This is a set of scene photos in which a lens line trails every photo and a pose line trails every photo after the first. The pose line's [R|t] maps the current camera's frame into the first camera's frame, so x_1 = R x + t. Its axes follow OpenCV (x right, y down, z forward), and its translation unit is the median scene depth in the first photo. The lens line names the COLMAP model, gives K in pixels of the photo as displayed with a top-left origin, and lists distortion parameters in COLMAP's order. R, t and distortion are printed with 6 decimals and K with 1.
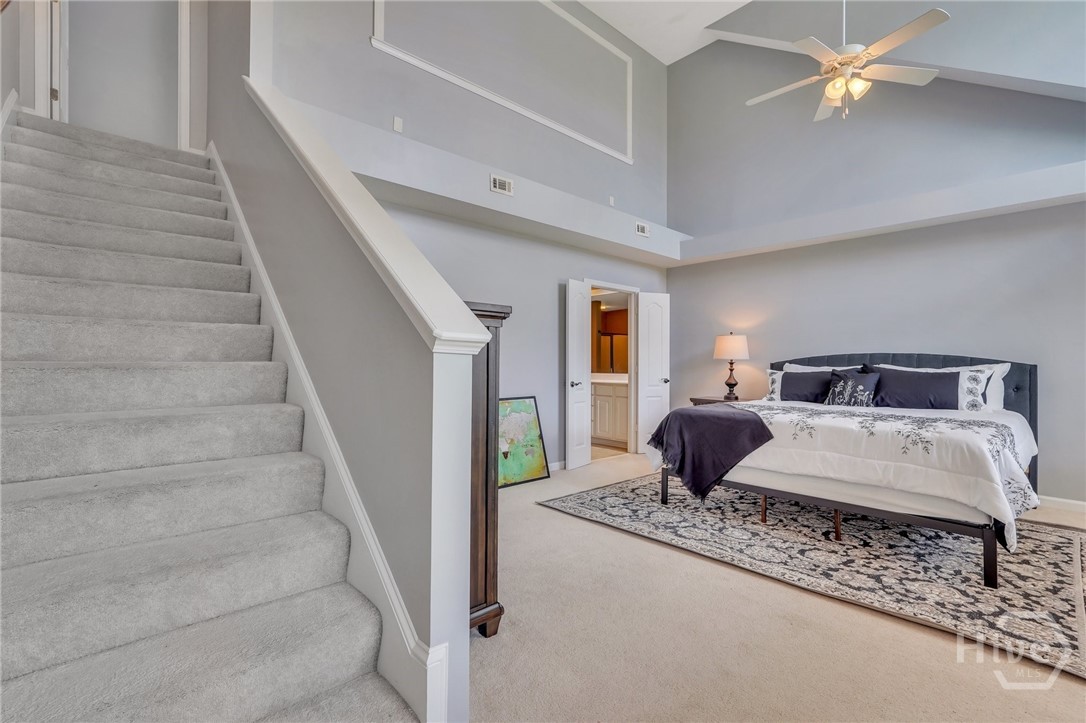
lens RADIAL K [[488.6, 0, 541.6], [0, 488.6, 357.5], [0, 0, 1]] dist [-0.009469, 0.007112]
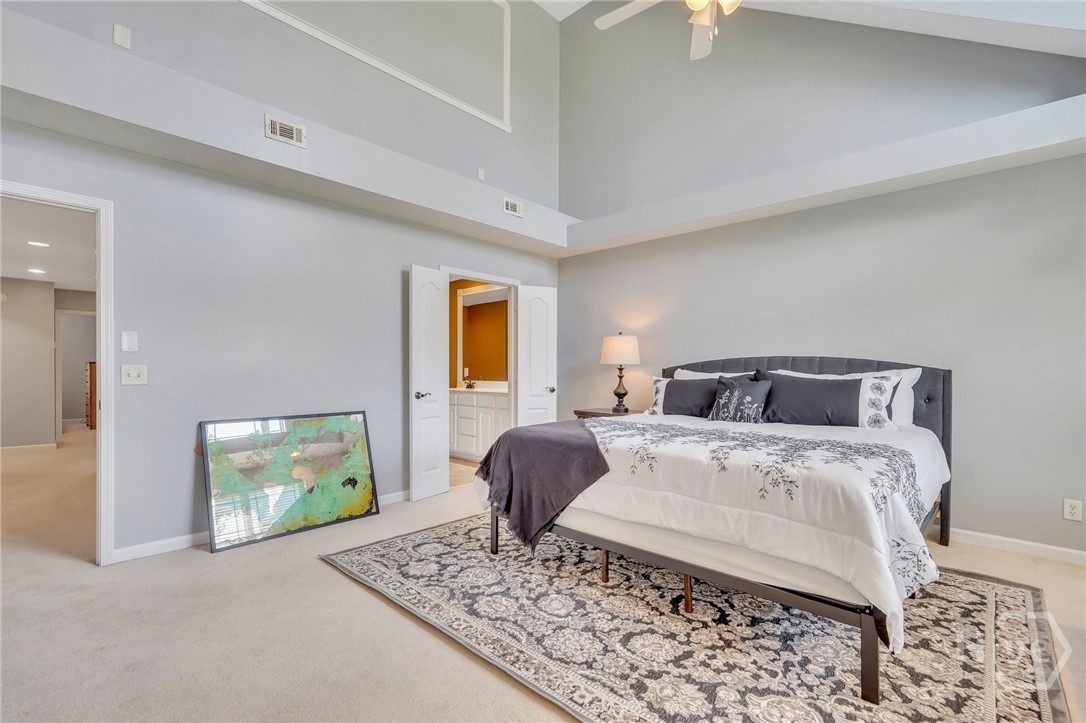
lens RADIAL K [[488.6, 0, 539.6], [0, 488.6, 371.4], [0, 0, 1]] dist [-0.009469, 0.007112]
pose [[0.997259, -0.002232, 0.073961, 0.290715], [0.001136, 0.999889, 0.014863, 0.004690], [-0.073986, -0.014738, 0.997150, 0.257849]]
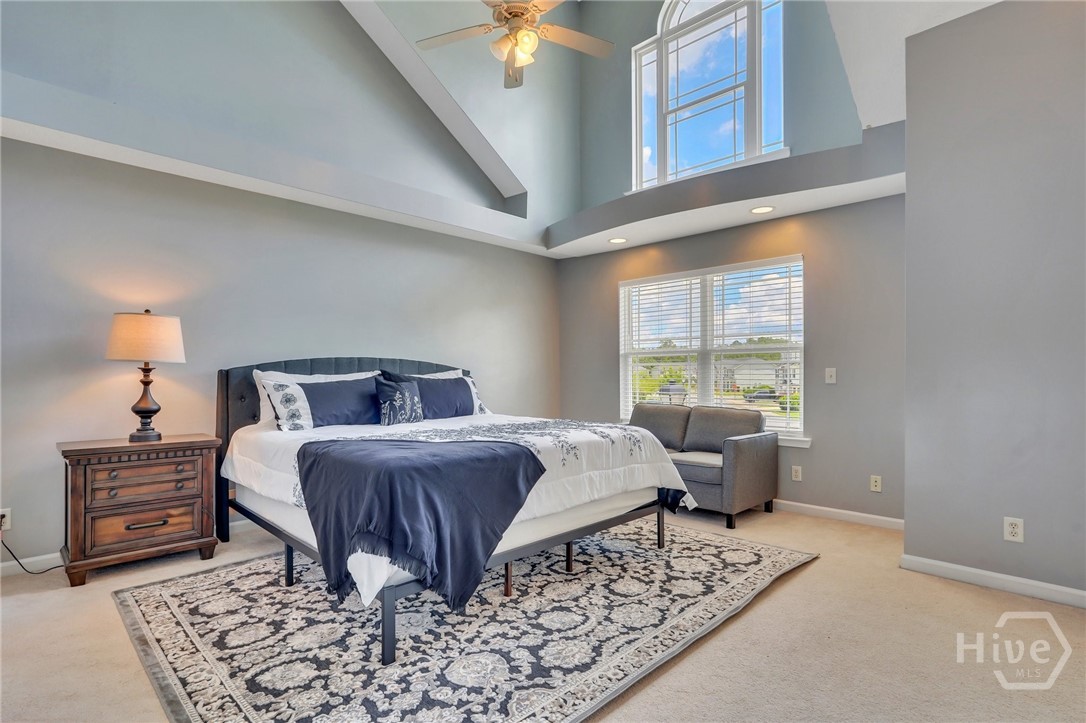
lens RADIAL K [[538.6, 0, 543.5], [0, 538.6, 368.9], [0, 0, 1]] dist [-0.000840, 0.000103]
pose [[-0.050008, 0.002557, 0.998746, -0.310892], [-0.009929, 0.999946, -0.003057, 0.013077], [-0.998699, -0.010070, -0.049980, 0.956914]]
